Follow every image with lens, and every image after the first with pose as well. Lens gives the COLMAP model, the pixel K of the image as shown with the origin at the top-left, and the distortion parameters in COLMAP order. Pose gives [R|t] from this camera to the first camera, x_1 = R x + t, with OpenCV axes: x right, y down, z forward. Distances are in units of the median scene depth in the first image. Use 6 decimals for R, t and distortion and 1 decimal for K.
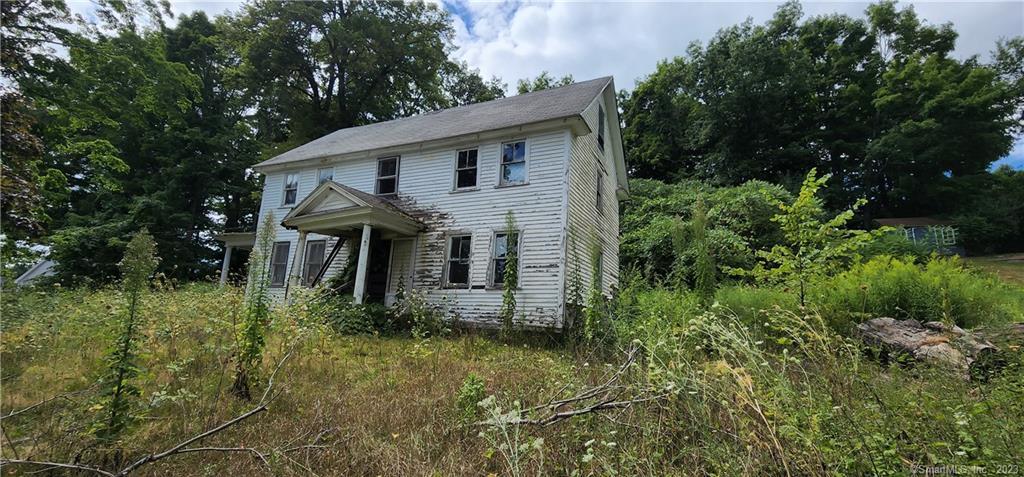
lens RADIAL K [[424.5, 0, 511.5], [0, 424.5, 232.0], [0, 0, 1]] dist [-0.000832, -0.000028]
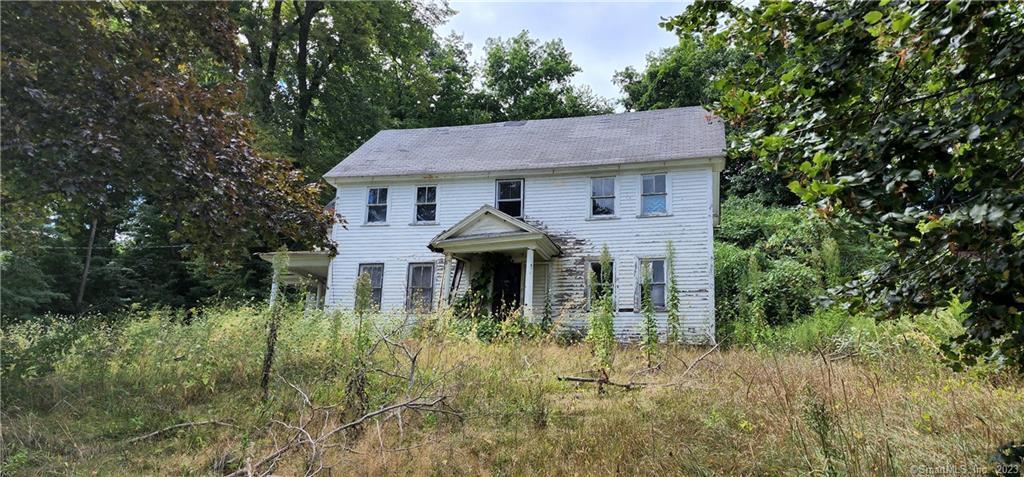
lens RADIAL K [[679.3, 0, 512.4], [0, 679.3, 241.8], [0, 0, 1]] dist [0.075338, 0.000025]
pose [[0.986071, 0.027491, 0.164038, -0.600152], [-0.024376, 0.999483, -0.020971, 0.000509], [-0.164530, 0.016680, 0.986231, -0.603749]]
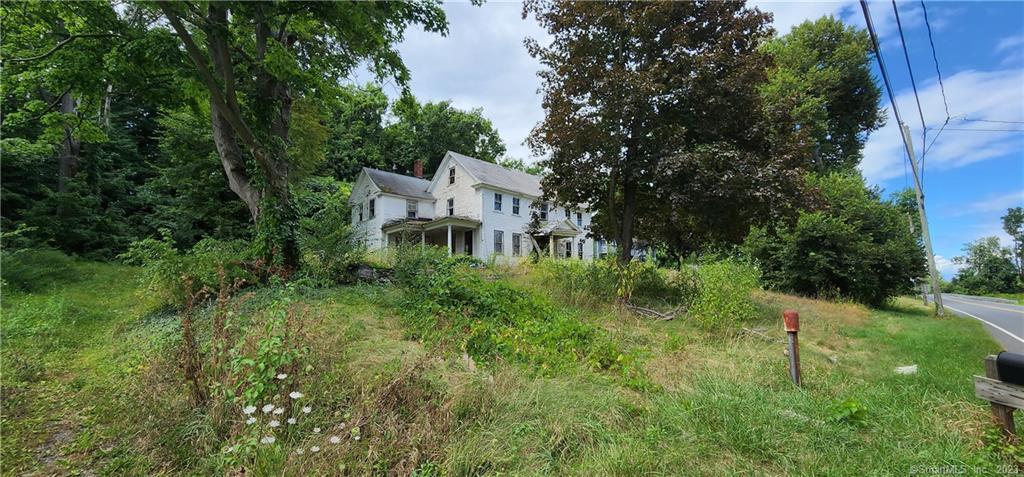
lens RADIAL K [[424.5, 0, 510.6], [0, 424.5, 236.9], [0, 0, 1]] dist [-0.000832, -0.000028]
pose [[0.401873, 0.096225, 0.910625, -2.721051], [-0.166931, 0.985498, -0.030467, 0.118996], [-0.900351, -0.139768, 0.412108, 0.204867]]
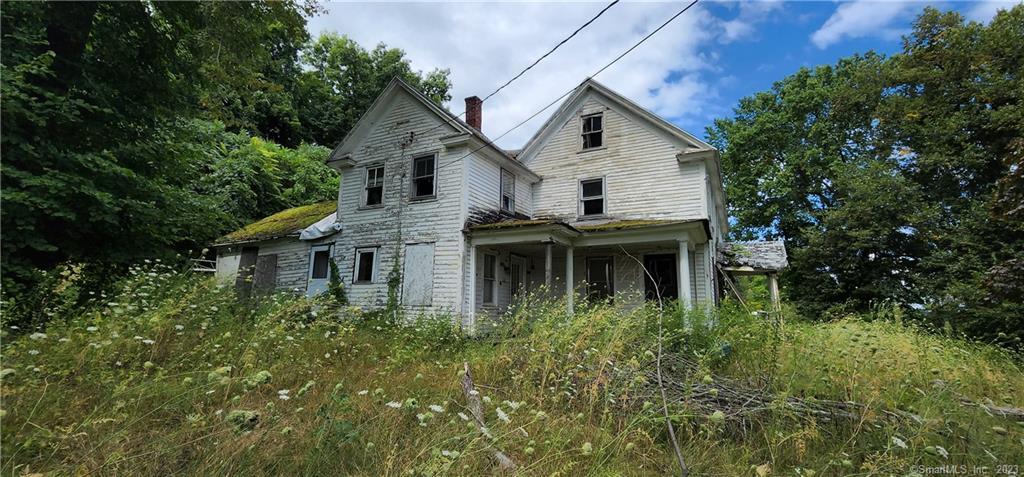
lens RADIAL K [[424.5, 0, 511.5], [0, 424.5, 239.9], [0, 0, 1]] dist [-0.000832, -0.000028]
pose [[0.100538, 0.125778, 0.986951, -1.776957], [-0.230832, 0.967859, -0.099831, 0.204167], [-0.967785, -0.217783, 0.126340, 1.572303]]
